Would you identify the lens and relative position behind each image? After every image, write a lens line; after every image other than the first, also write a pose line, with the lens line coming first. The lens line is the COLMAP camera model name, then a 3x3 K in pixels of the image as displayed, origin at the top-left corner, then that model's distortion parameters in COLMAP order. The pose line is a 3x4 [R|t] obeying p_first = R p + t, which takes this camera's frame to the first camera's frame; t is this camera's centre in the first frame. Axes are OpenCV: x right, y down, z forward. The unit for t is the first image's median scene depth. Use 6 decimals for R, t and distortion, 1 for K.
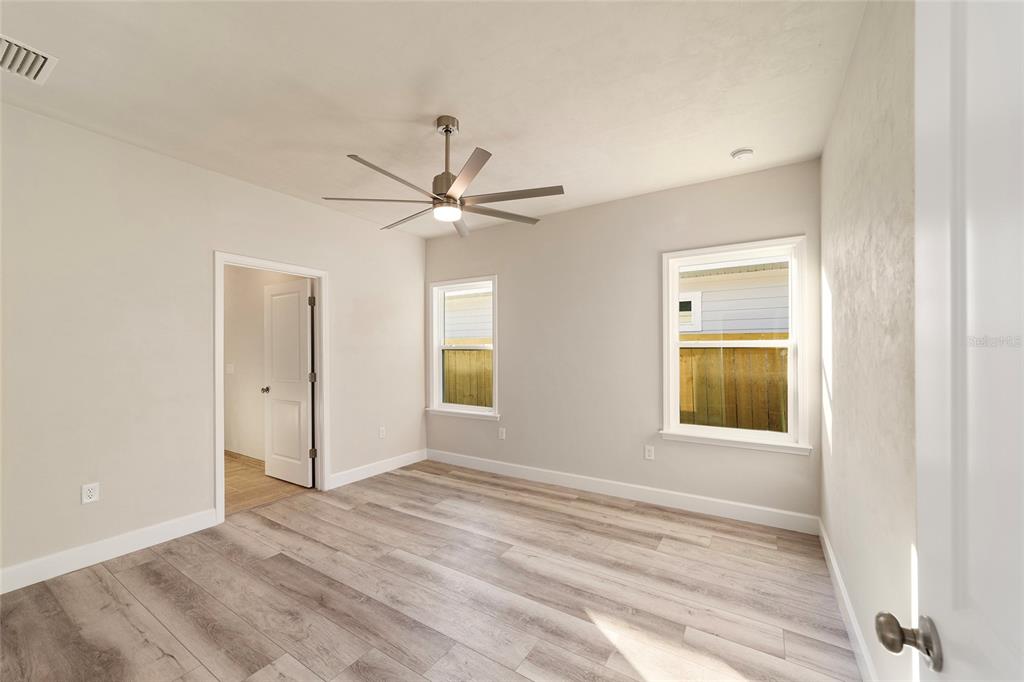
lens RADIAL K [[395.6, 0, 515.2], [0, 395.6, 349.7], [0, 0, 1]] dist [-0.007651, 0.002214]
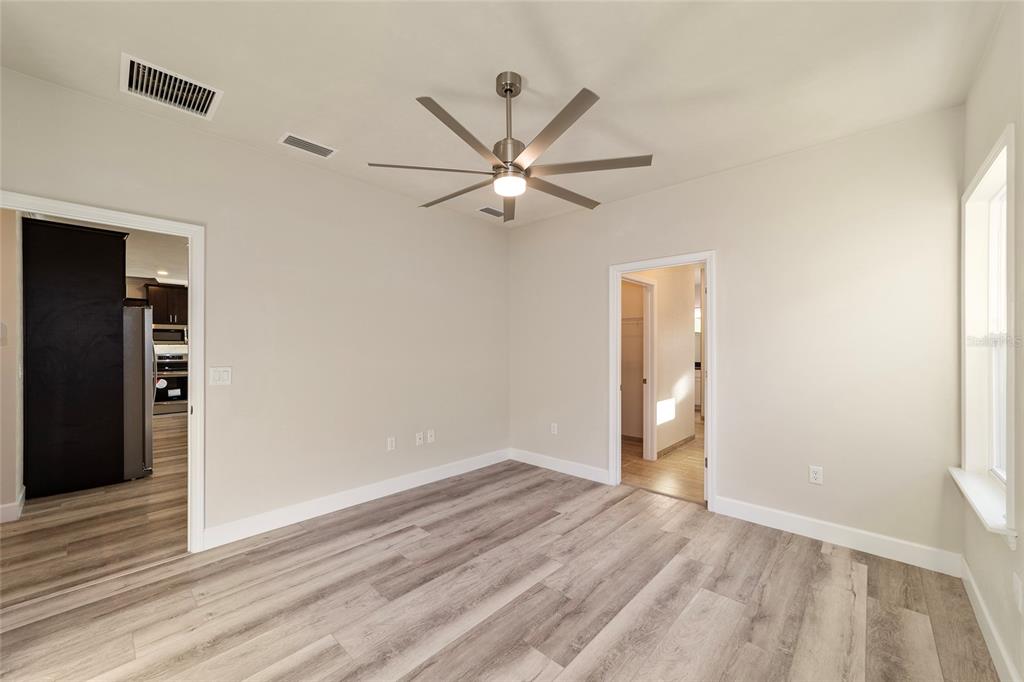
lens RADIAL K [[395.6, 0, 507.5], [0, 395.6, 347.6], [0, 0, 1]] dist [-0.007651, 0.002214]
pose [[-0.187389, 0.003503, -0.982280, 0.587117], [0.006116, 0.999978, 0.002399, 0.003485], [0.982267, -0.005558, -0.187406, 1.002490]]
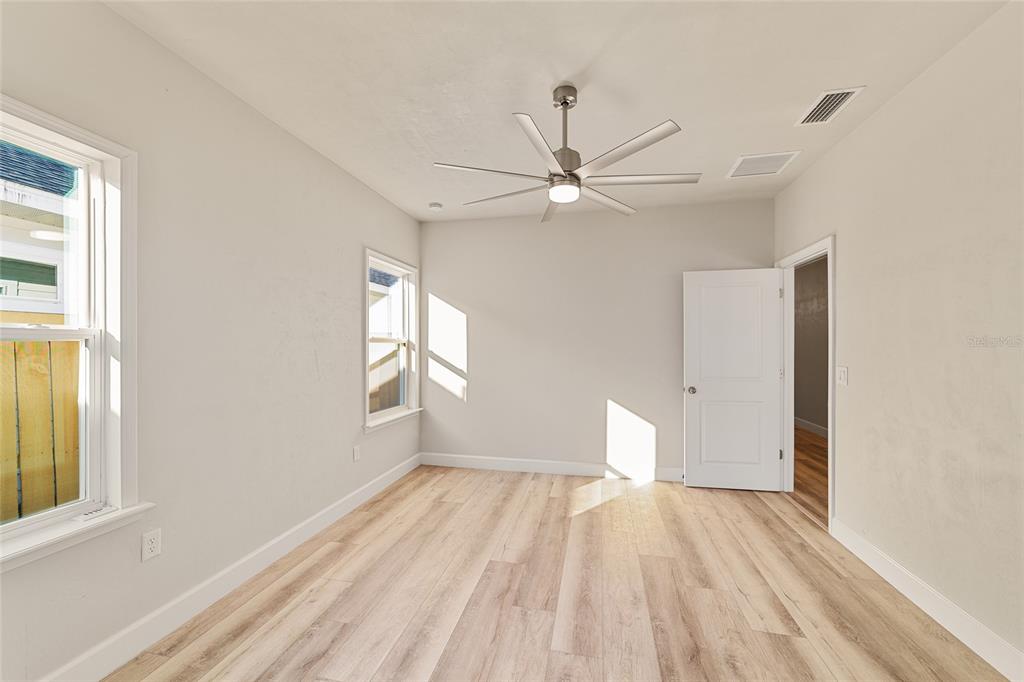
lens RADIAL K [[395.6, 0, 507.6], [0, 395.6, 344.4], [0, 0, 1]] dist [-0.007651, 0.002214]
pose [[-0.329456, 0.007140, 0.944144, -0.852415], [-0.005443, 0.999940, -0.009462, 0.008811], [-0.944155, -0.008256, -0.329398, 1.230806]]
